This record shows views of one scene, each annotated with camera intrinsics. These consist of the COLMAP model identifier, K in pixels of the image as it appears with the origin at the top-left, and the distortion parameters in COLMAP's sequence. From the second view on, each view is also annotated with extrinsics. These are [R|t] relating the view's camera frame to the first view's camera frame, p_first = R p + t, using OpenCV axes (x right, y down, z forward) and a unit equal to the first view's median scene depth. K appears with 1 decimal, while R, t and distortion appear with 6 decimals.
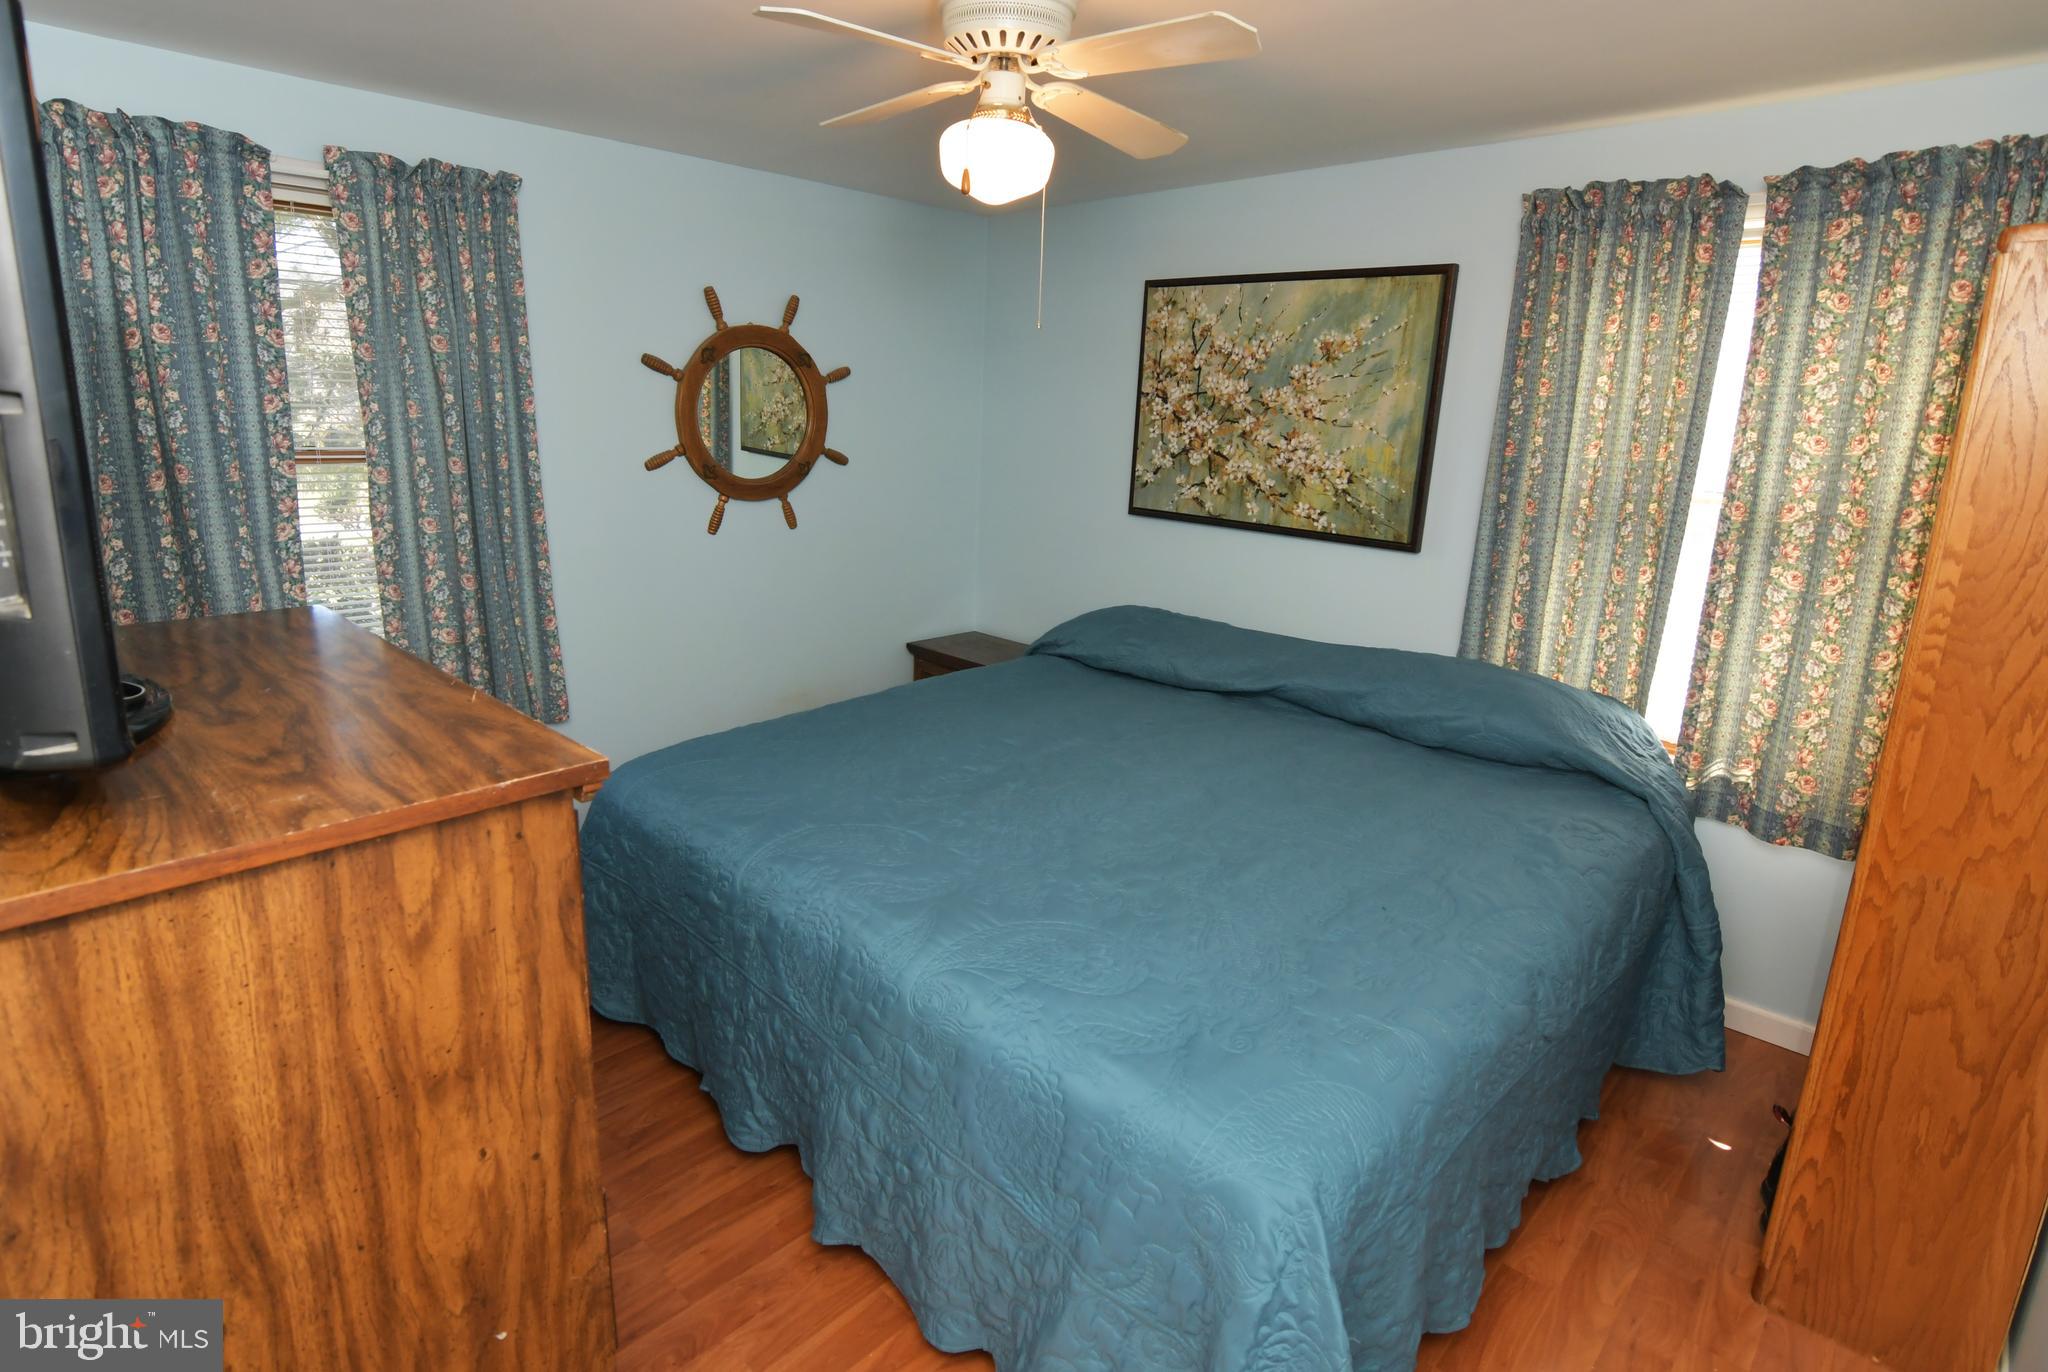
lens RADIAL K [[996.7, 0, 1018.7], [0, 996.7, 678.6], [0, 0, 1]] dist [-0.029108, 0.009367]
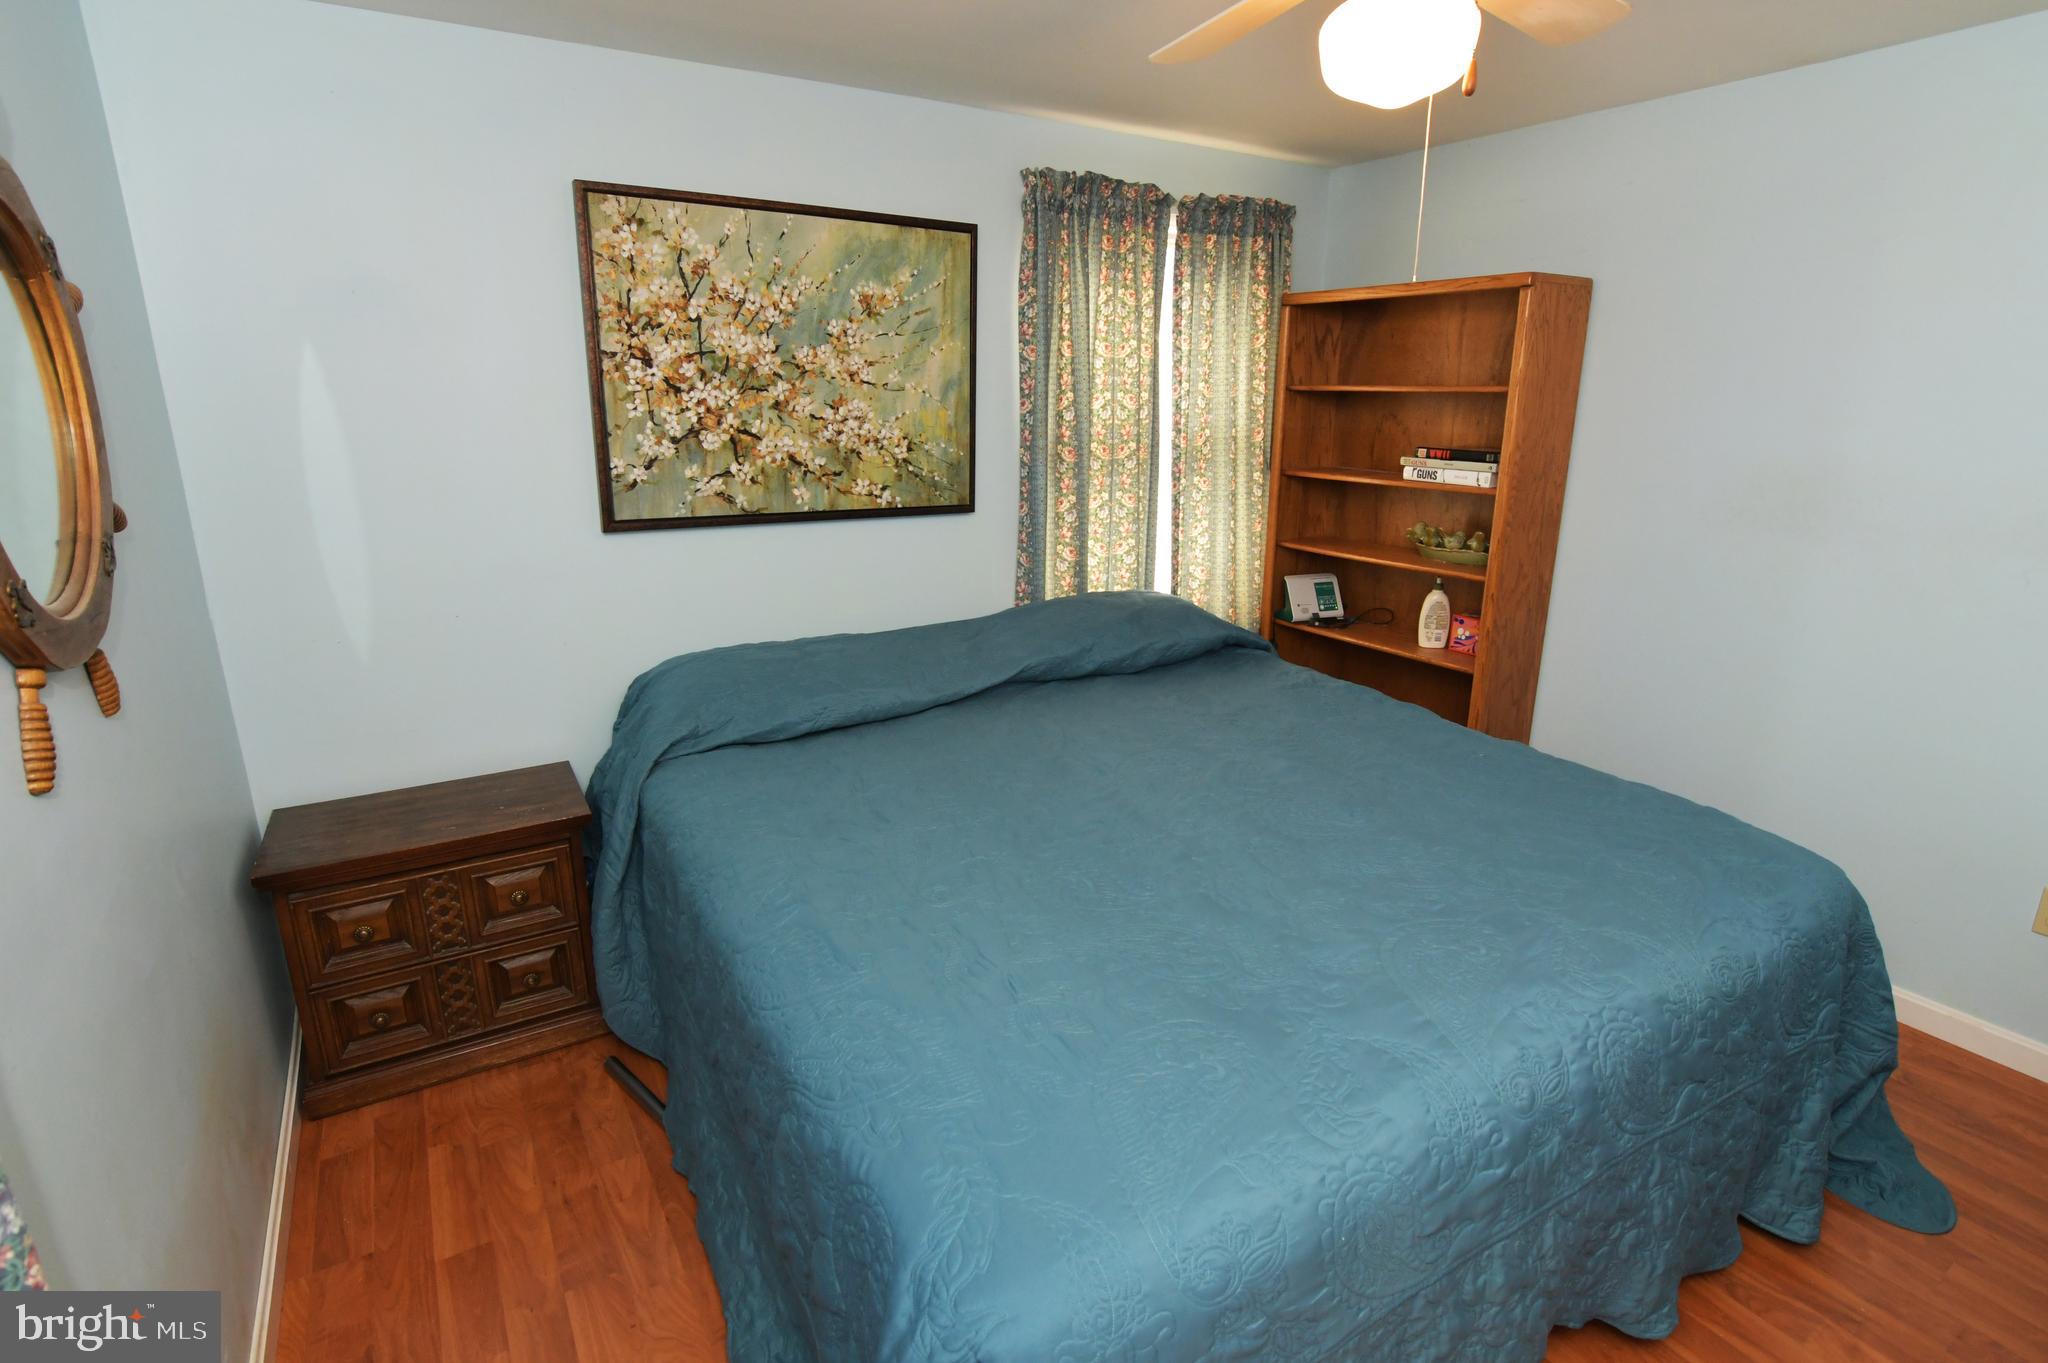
lens RADIAL K [[996.7, 0, 1024.2], [0, 996.7, 687.7], [0, 0, 1]] dist [-0.029108, 0.009367]
pose [[0.253135, -0.308648, 0.916874, -0.534939], [0.253953, 0.935705, 0.244875, -0.180621], [-0.933504, 0.170857, 0.315242, 0.609607]]
